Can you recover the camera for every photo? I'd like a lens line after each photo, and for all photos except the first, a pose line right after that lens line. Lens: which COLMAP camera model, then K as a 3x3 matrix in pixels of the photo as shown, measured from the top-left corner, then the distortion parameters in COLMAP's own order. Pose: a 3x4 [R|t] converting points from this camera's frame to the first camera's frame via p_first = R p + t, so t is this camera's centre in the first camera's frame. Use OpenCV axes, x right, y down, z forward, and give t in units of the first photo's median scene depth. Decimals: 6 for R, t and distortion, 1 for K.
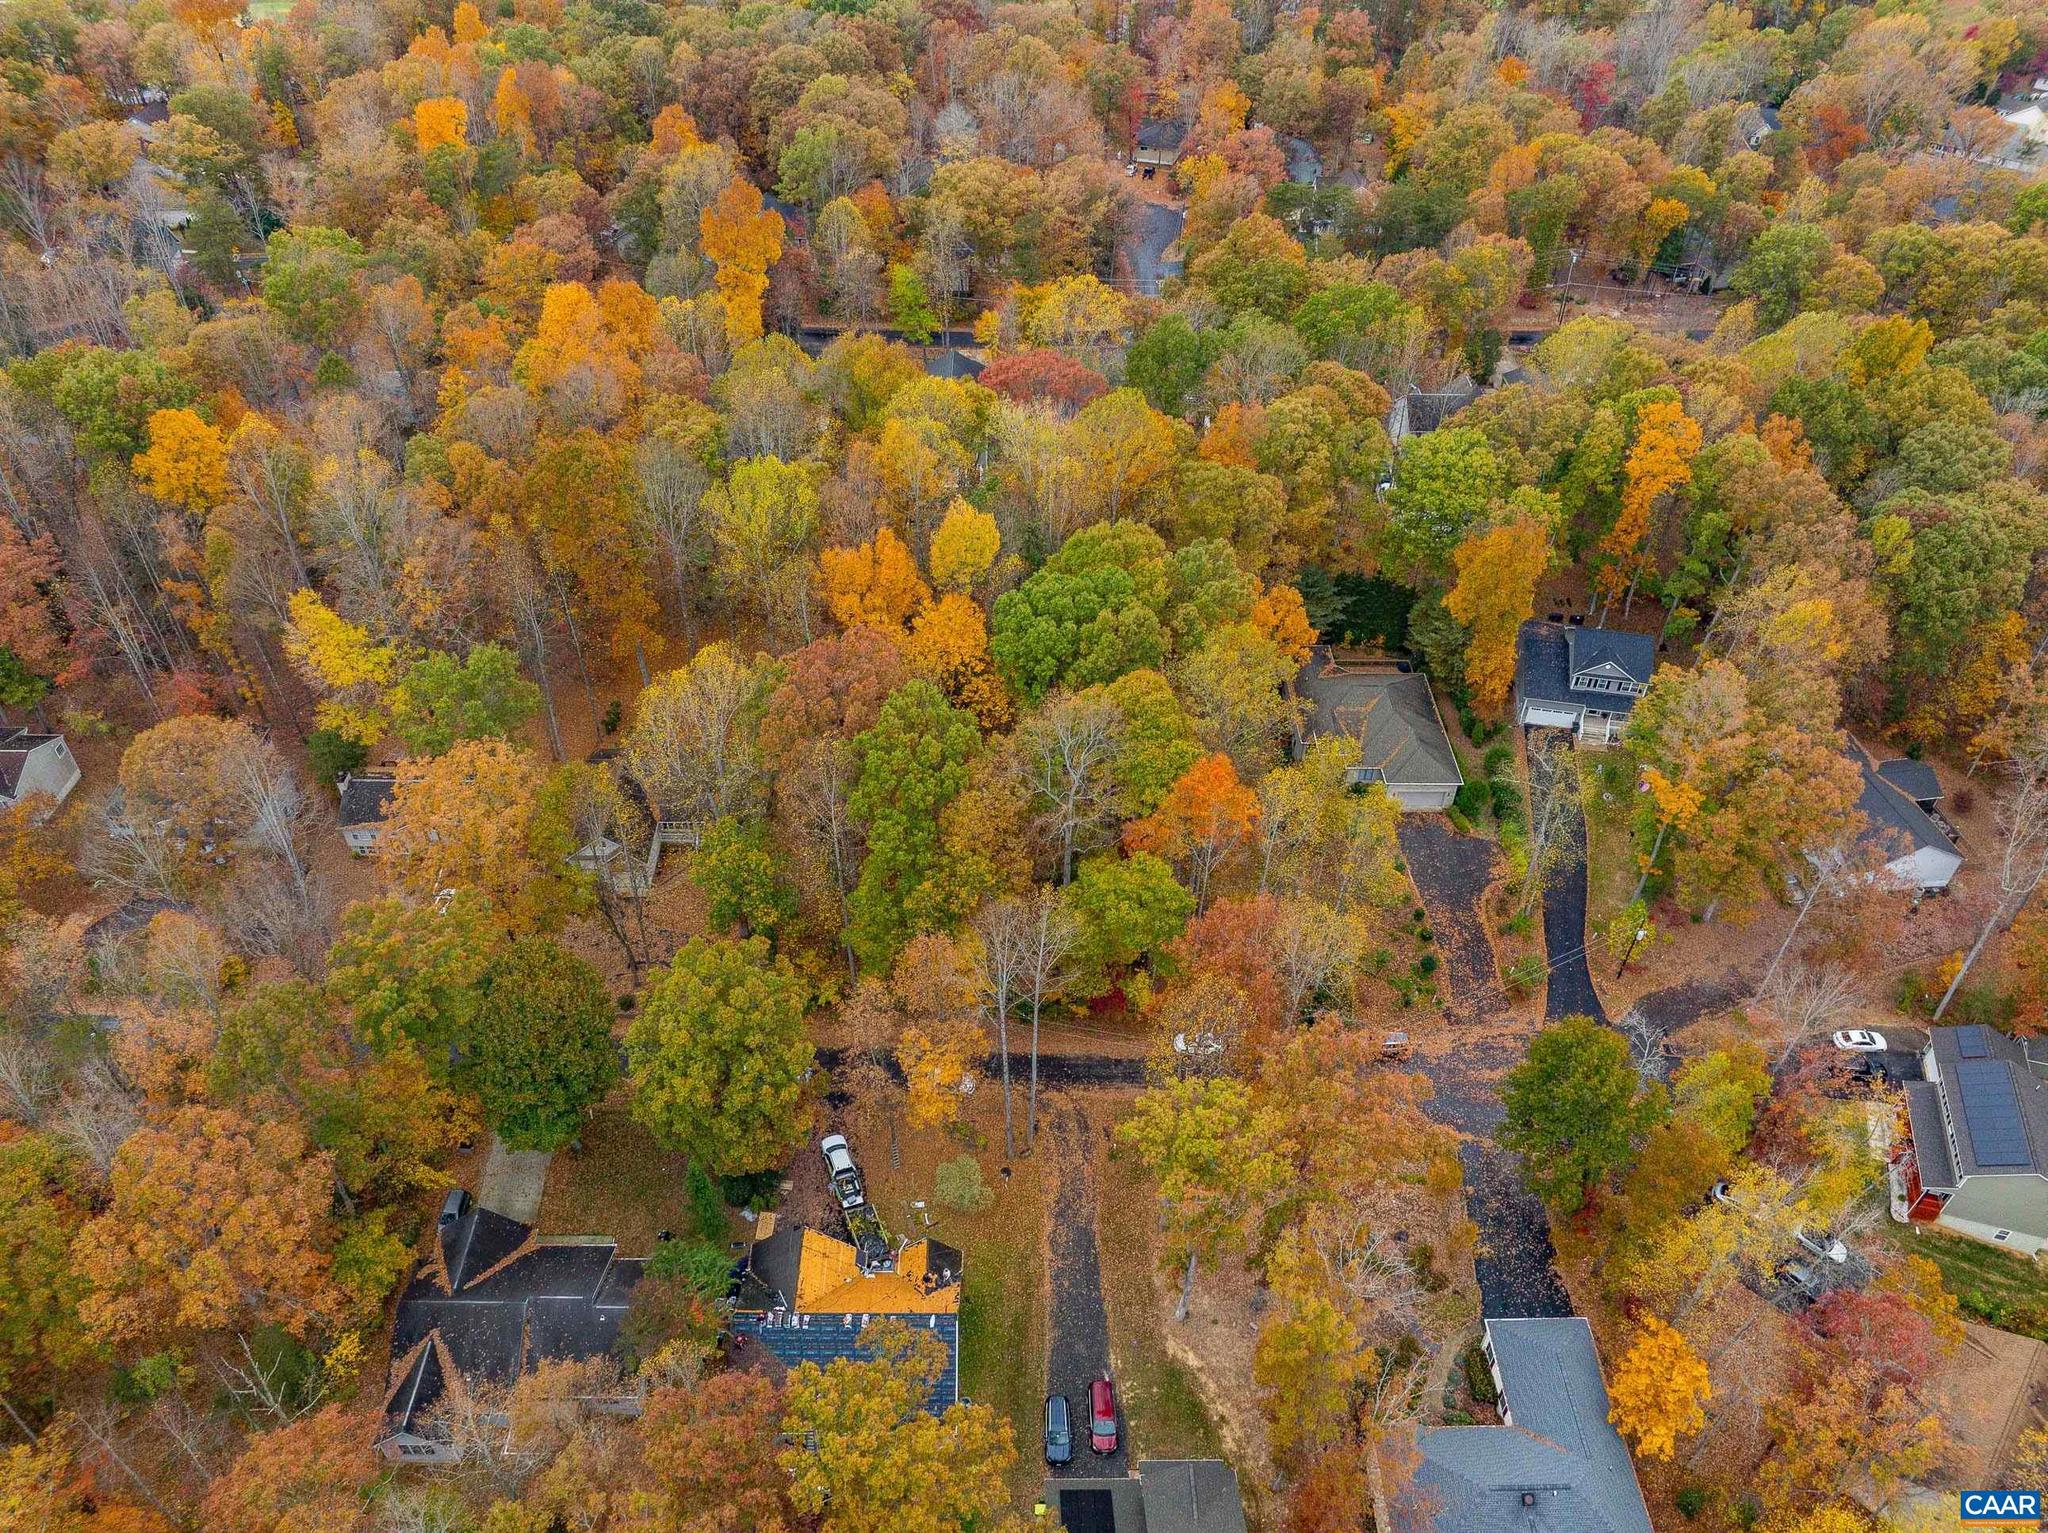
lens RADIAL K [[1464.5, 0, 1030.1], [0, 1464.5, 761.9], [0, 0, 1]] dist [-0.060558, 0.028906]
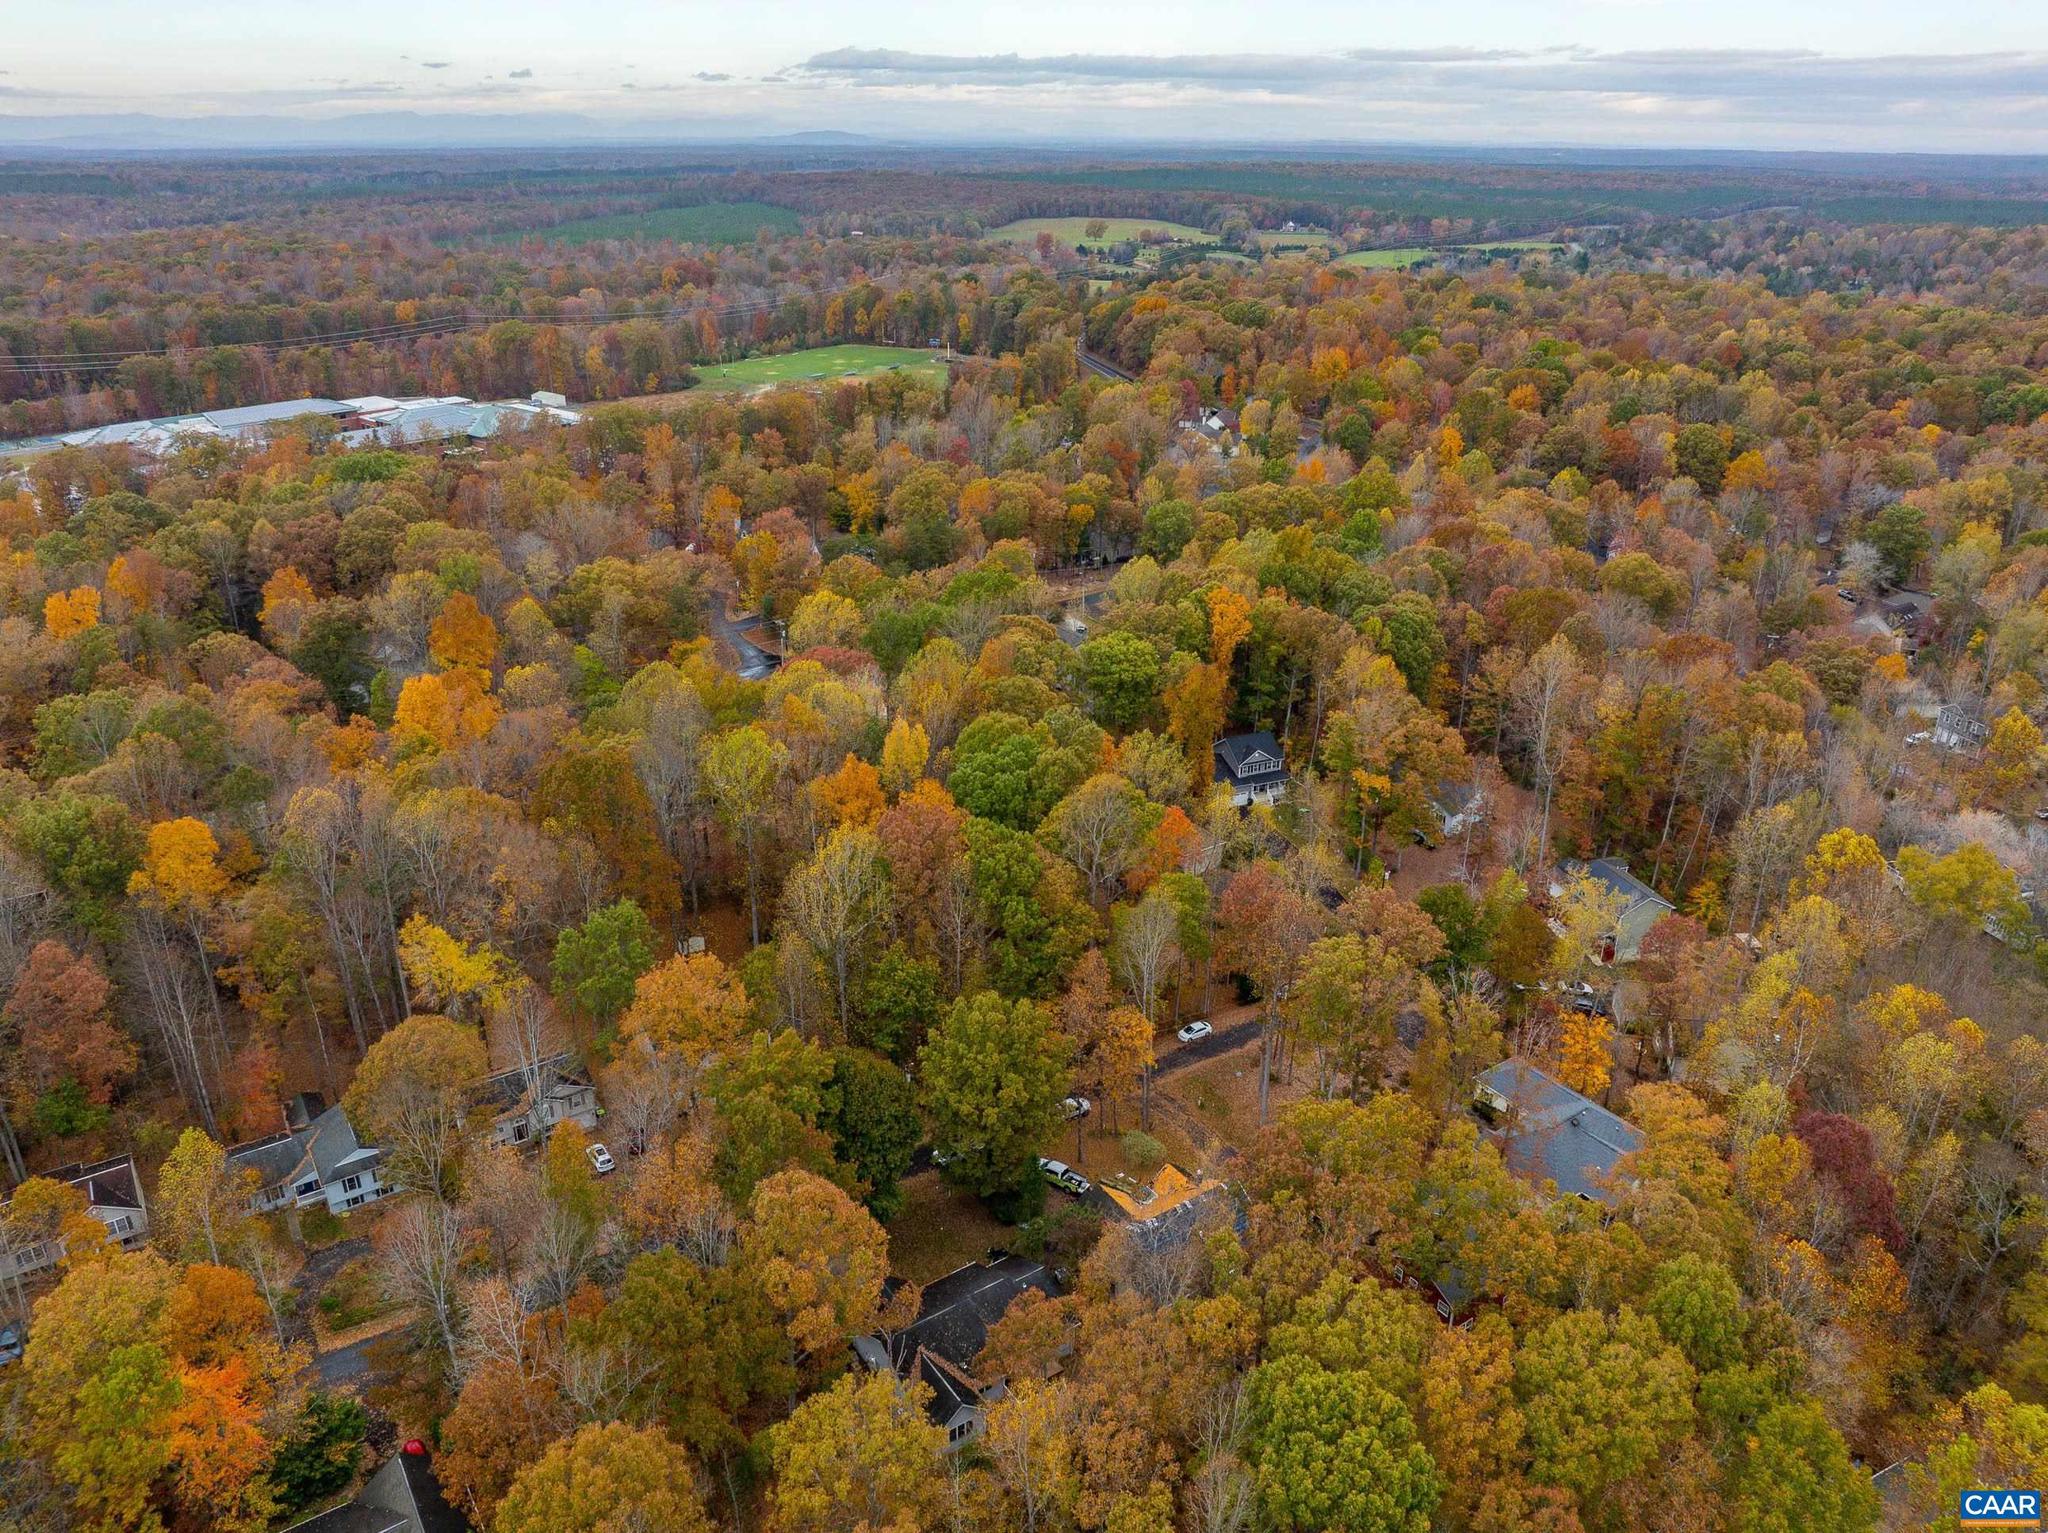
lens RADIAL K [[1464.5, 0, 1022.2], [0, 1464.5, 766.0], [0, 0, 1]] dist [-0.060558, 0.028906]
pose [[0.833493, -0.232718, 0.501131, -0.629893], [0.365770, 0.912184, -0.184752, 0.151199], [-0.414128, 0.337288, 0.845420, -0.187037]]
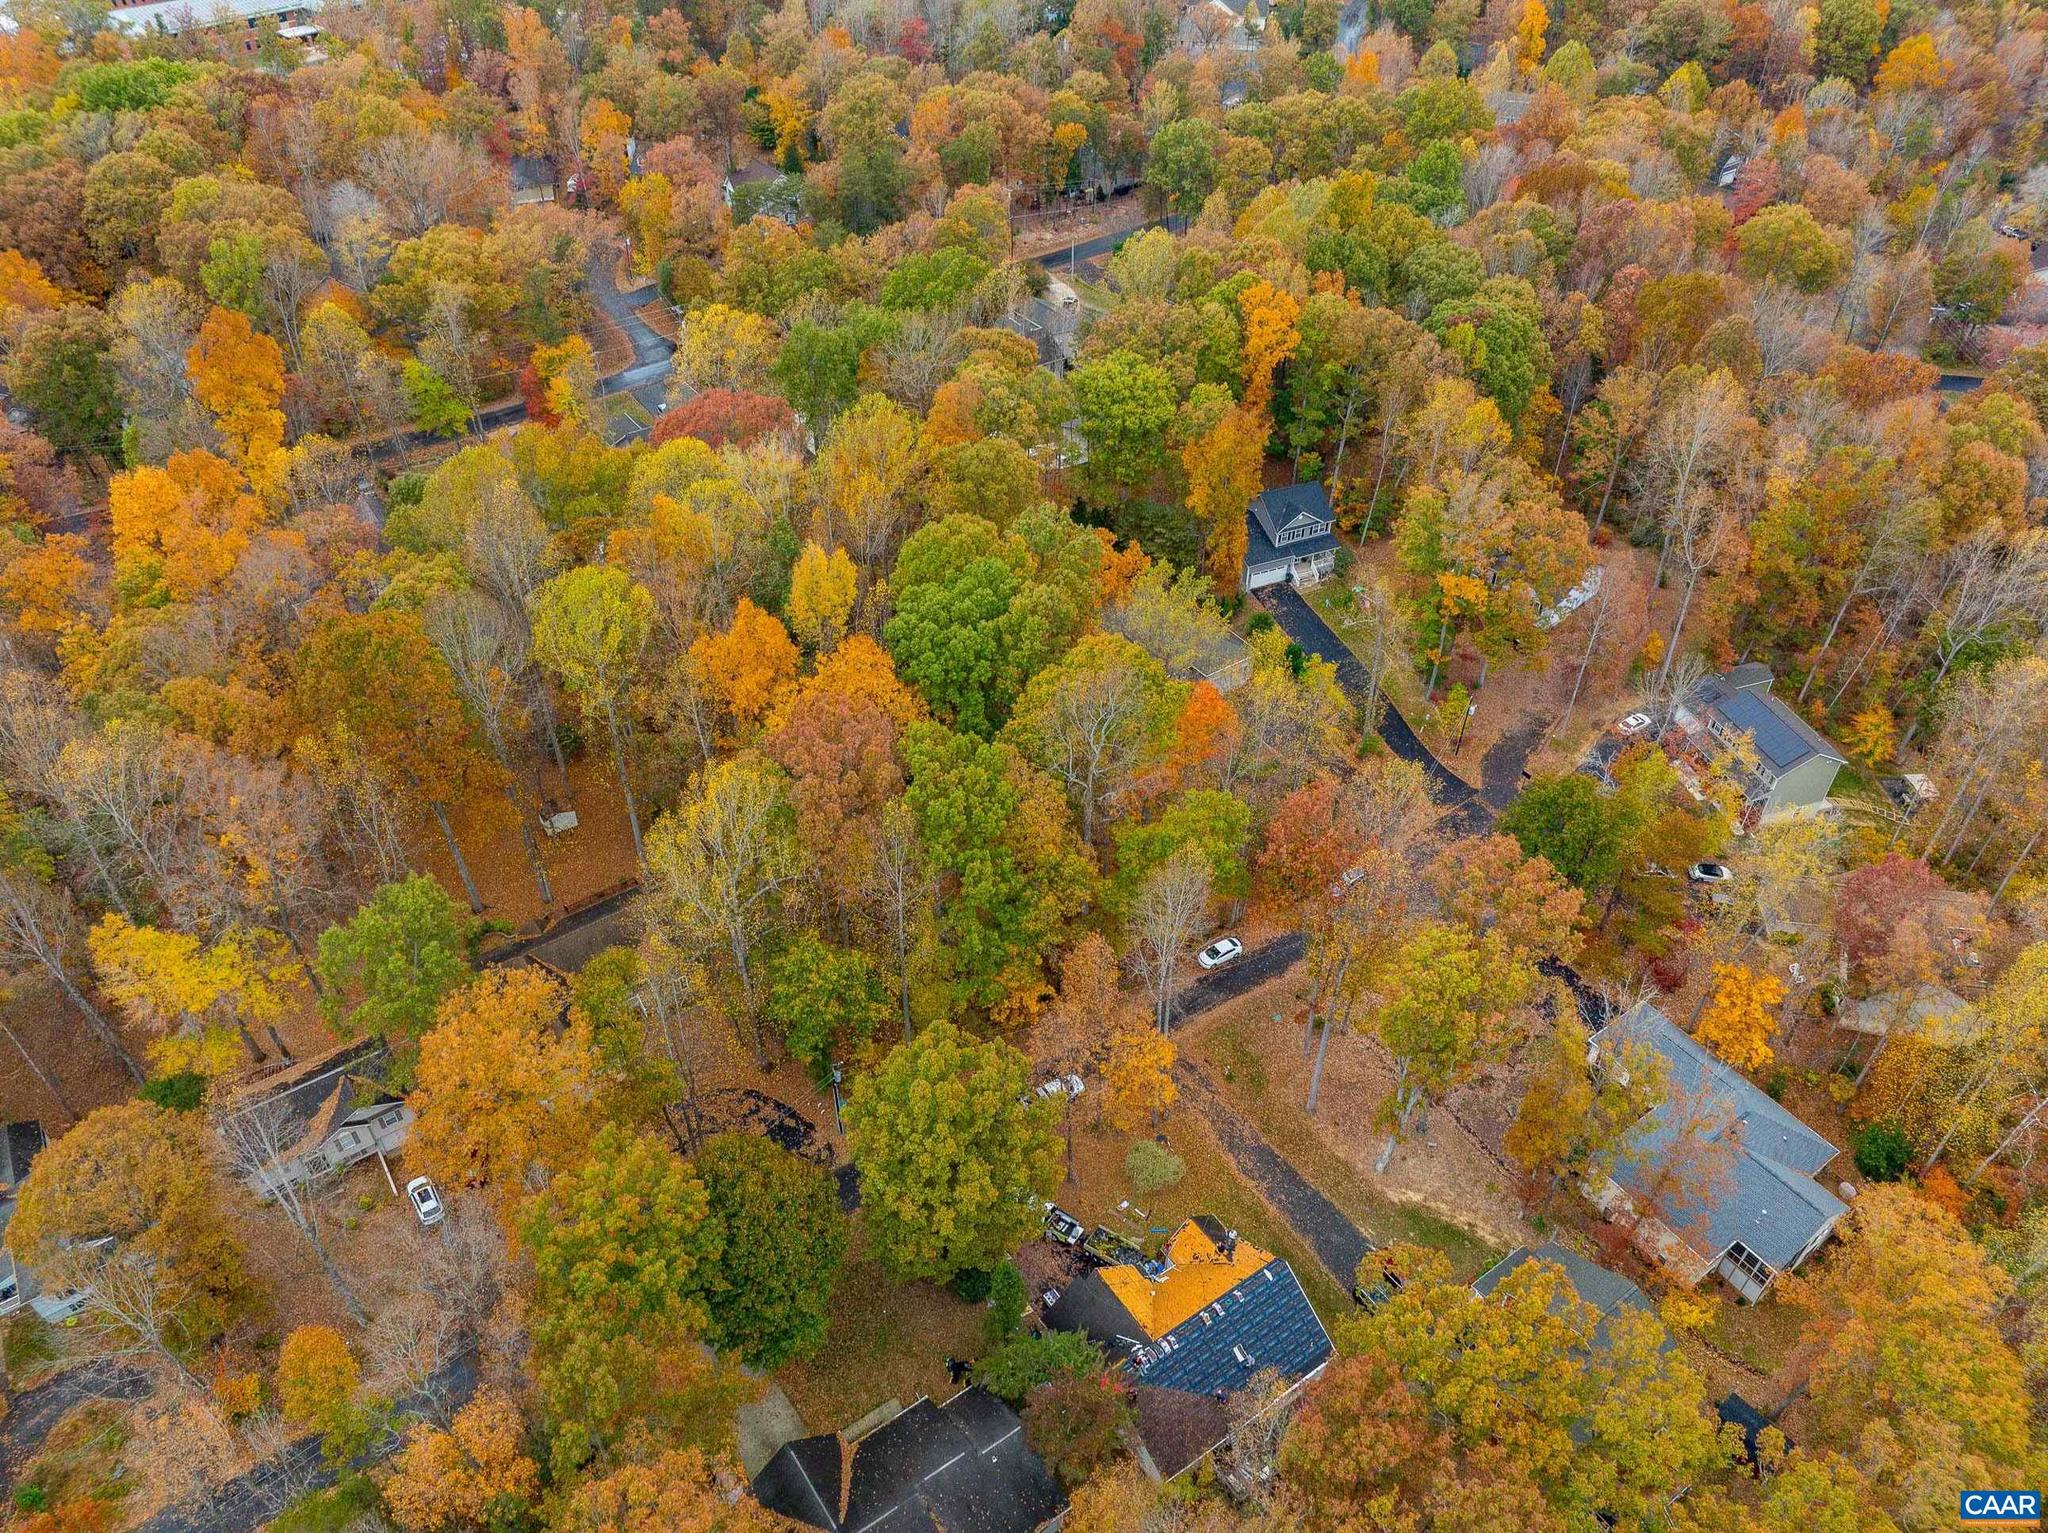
lens RADIAL K [[1464.5, 0, 1022.8], [0, 1464.5, 765.3], [0, 0, 1]] dist [-0.060558, 0.028906]
pose [[0.825879, -0.374150, 0.421824, -0.380539], [0.373173, 0.923529, 0.088525, -0.077270], [-0.422689, 0.084302, 0.902346, 0.086265]]
